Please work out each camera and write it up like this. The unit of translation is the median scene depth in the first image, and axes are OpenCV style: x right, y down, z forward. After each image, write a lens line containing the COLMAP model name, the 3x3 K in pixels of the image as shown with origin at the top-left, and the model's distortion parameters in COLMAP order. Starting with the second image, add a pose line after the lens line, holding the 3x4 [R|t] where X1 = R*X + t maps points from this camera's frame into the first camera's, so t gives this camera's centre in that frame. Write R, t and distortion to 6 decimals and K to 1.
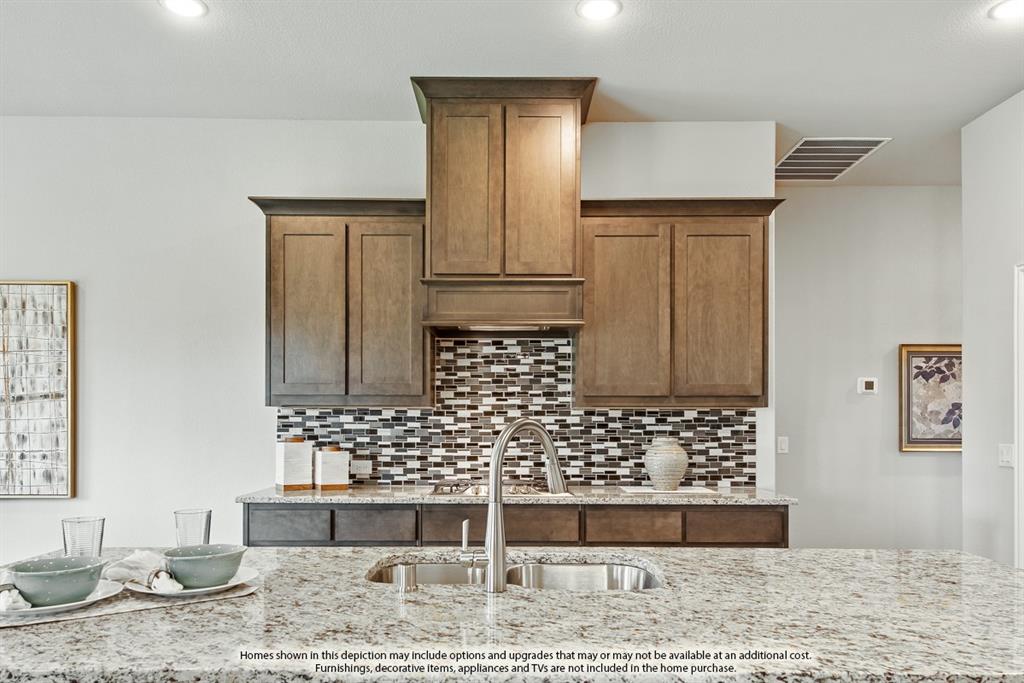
lens RADIAL K [[766.7, 0, 519.6], [0, 766.7, 419.6], [0, 0, 1]] dist [0.024475, -0.008215]
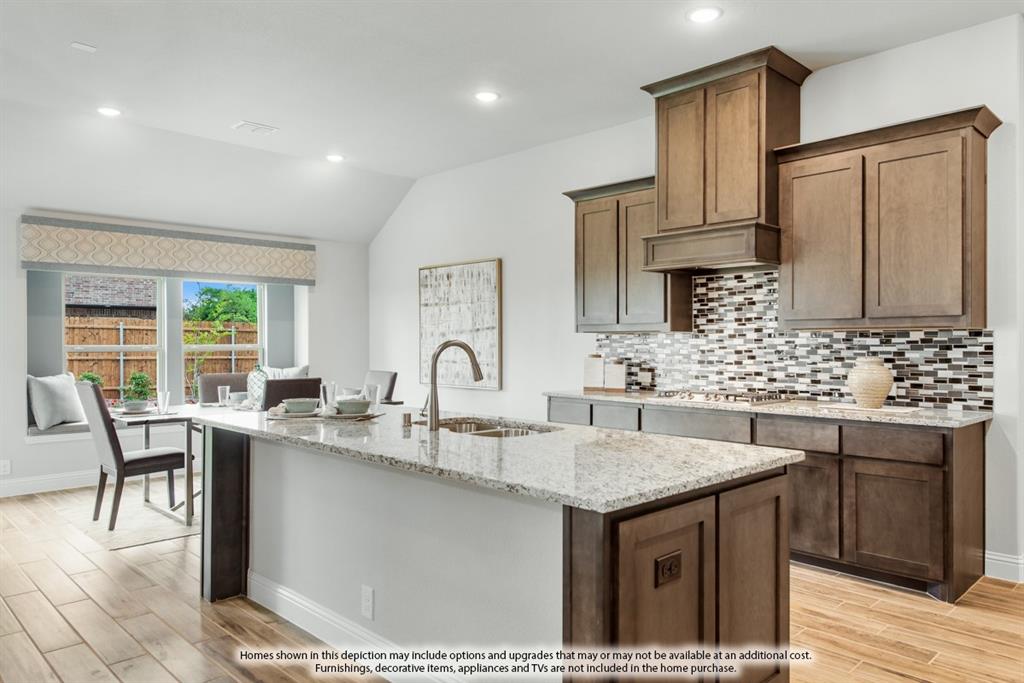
lens RADIAL K [[694.6, 0, 513.8], [0, 694.6, 345.2], [0, 0, 1]] dist [0.002896, 0.004556]
pose [[0.696075, 0.000321, -0.717969, 0.507590], [0.002421, 0.999993, 0.002794, 0.002358], [0.717965, -0.003683, 0.696070, -0.006927]]
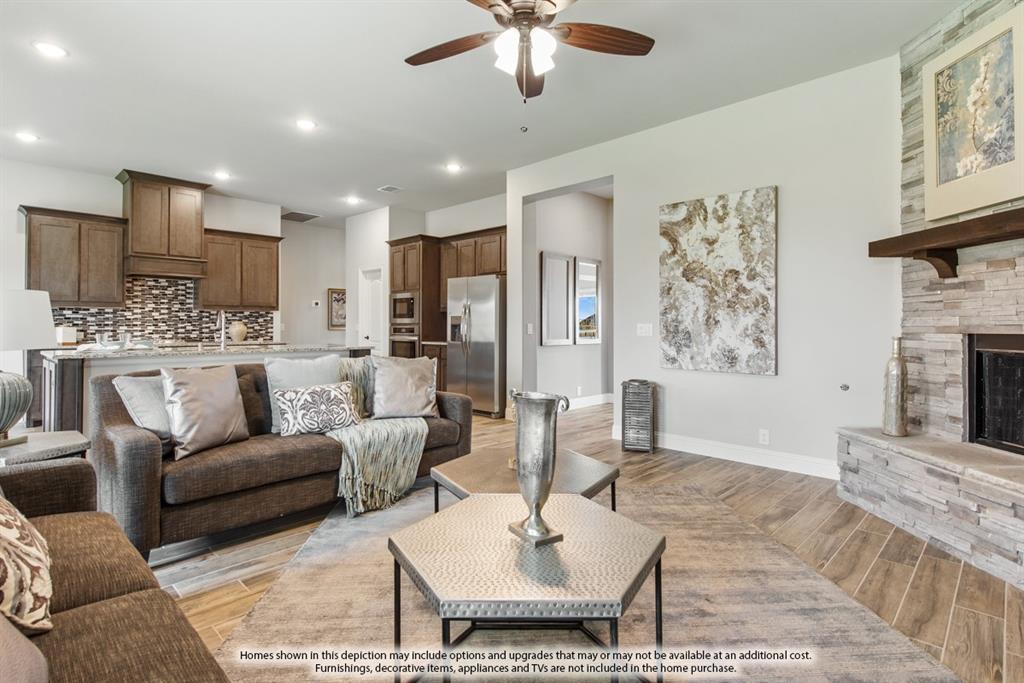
lens RADIAL K [[508.6, 0, 518.3], [0, 508.6, 320.6], [0, 0, 1]] dist [0.004256, 0.000436]
pose [[0.706860, 0.006624, 0.707323, -0.342608], [-0.001192, 0.999966, -0.008173, 0.031692], [-0.707353, 0.004935, 0.706843, -0.855337]]
